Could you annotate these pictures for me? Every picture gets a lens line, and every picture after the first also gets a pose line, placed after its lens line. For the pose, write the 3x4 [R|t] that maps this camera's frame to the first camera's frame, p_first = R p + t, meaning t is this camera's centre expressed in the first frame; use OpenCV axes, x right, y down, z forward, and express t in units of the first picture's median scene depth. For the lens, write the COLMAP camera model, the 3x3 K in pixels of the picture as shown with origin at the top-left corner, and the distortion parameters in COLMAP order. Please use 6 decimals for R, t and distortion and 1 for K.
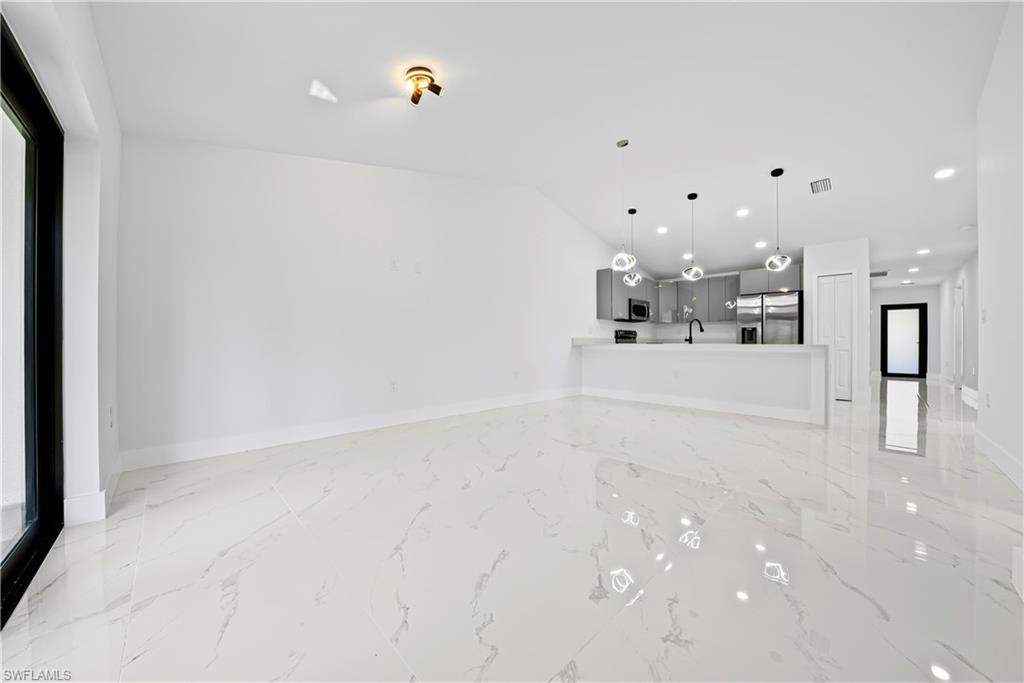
lens RADIAL K [[360.5, 0, 512.0], [0, 360.5, 341.5], [0, 0, 1]] dist [-0.022099, -0.000009]
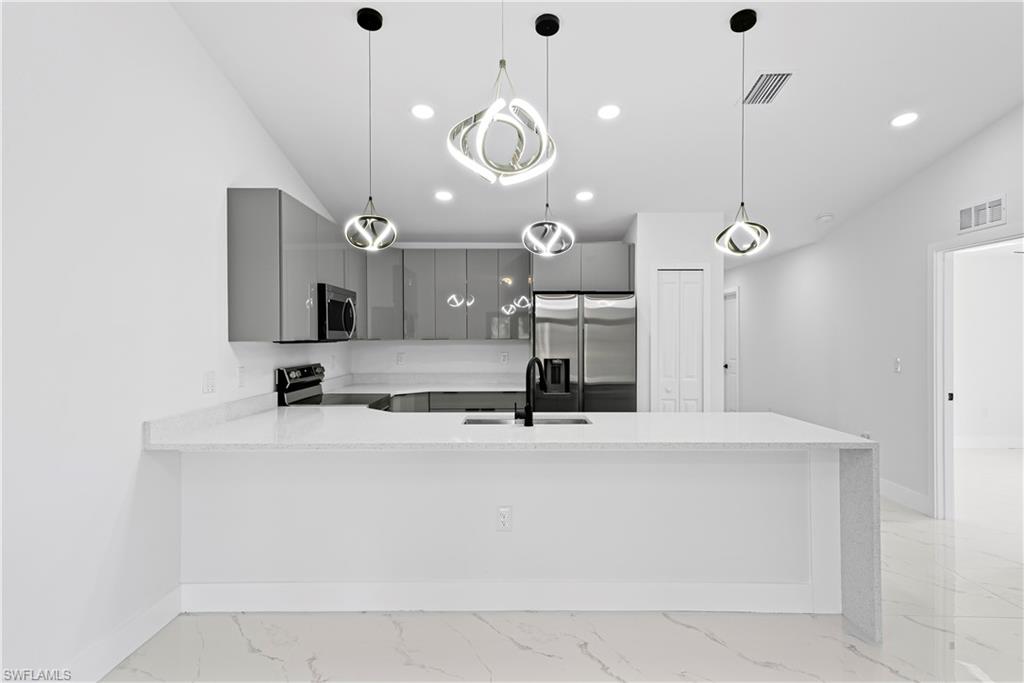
lens RADIAL K [[557.0, 0, 512.0], [0, 557.0, 341.5], [0, 0, 1]] dist [0.001709, 0.000590]
pose [[0.691753, -0.007658, 0.722094, 0.055335], [0.003381, 0.999967, 0.007366, -0.066360], [-0.722127, -0.002654, 0.691756, 0.488022]]
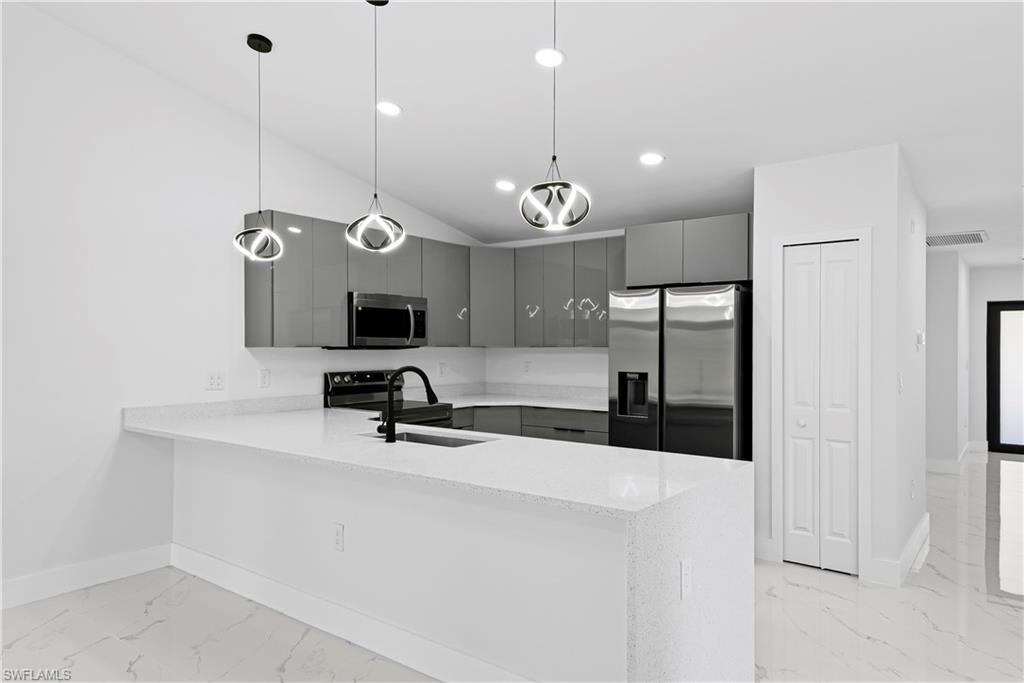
lens RADIAL K [[662.1, 0, 512.0], [0, 662.1, 341.5], [0, 0, 1]] dist [0.025042, 0.000149]
pose [[0.988836, 0.000276, 0.149009, 0.409035], [0.000550, 0.999985, -0.005504, -0.065775], [-0.149008, 0.005525, 0.988820, 0.291188]]
